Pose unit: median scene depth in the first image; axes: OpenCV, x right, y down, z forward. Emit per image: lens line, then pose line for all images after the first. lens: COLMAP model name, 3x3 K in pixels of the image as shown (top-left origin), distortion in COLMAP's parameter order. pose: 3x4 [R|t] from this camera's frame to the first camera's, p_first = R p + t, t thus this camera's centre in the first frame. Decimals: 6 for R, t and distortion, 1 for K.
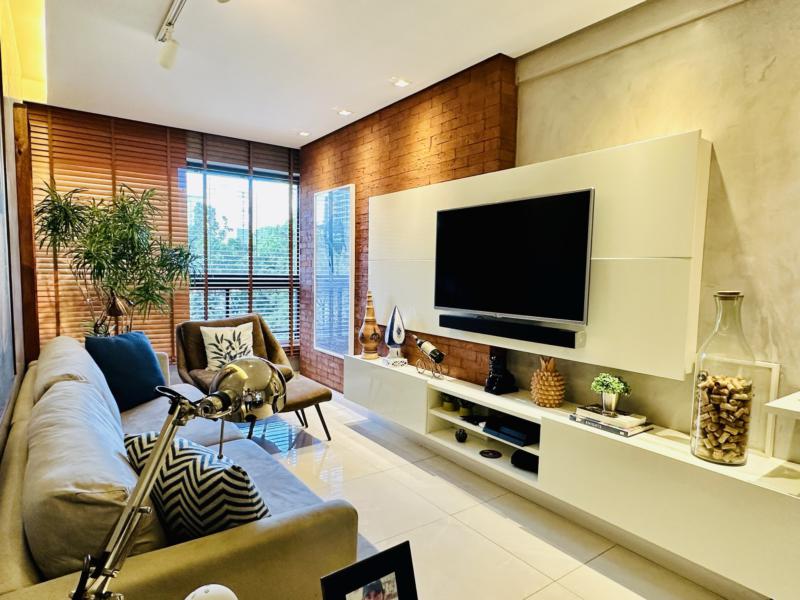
lens RADIAL K [[485.5, 0, 398.8], [0, 485.5, 303.0], [0, 0, 1]] dist [-0.002989, -0.000405]
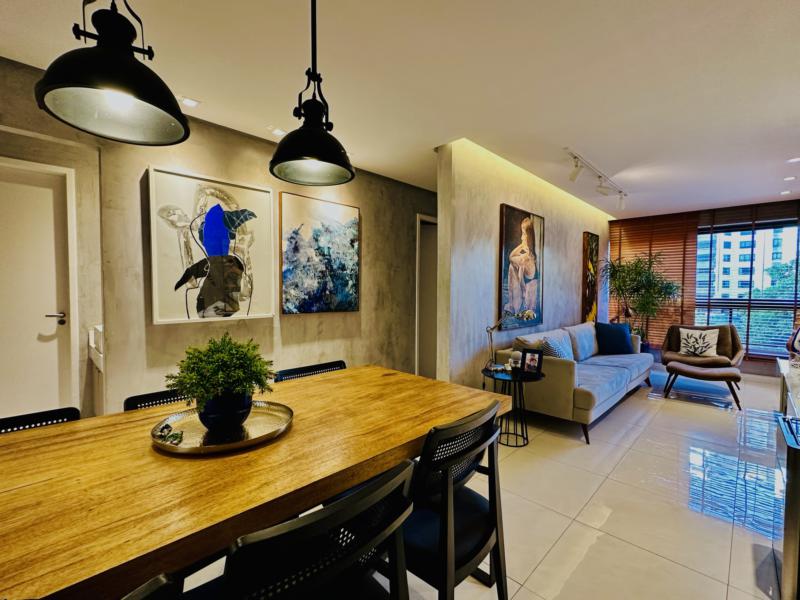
lens RADIAL K [[360.3, 0, 398.6], [0, 360.3, 298.7], [0, 0, 1]] dist [-0.000639, -0.000055]
pose [[0.173572, 0.009934, -0.984771, 0.655501], [-0.071586, 0.997431, -0.002556, 0.018791], [0.982216, 0.070939, 0.173837, -0.205034]]
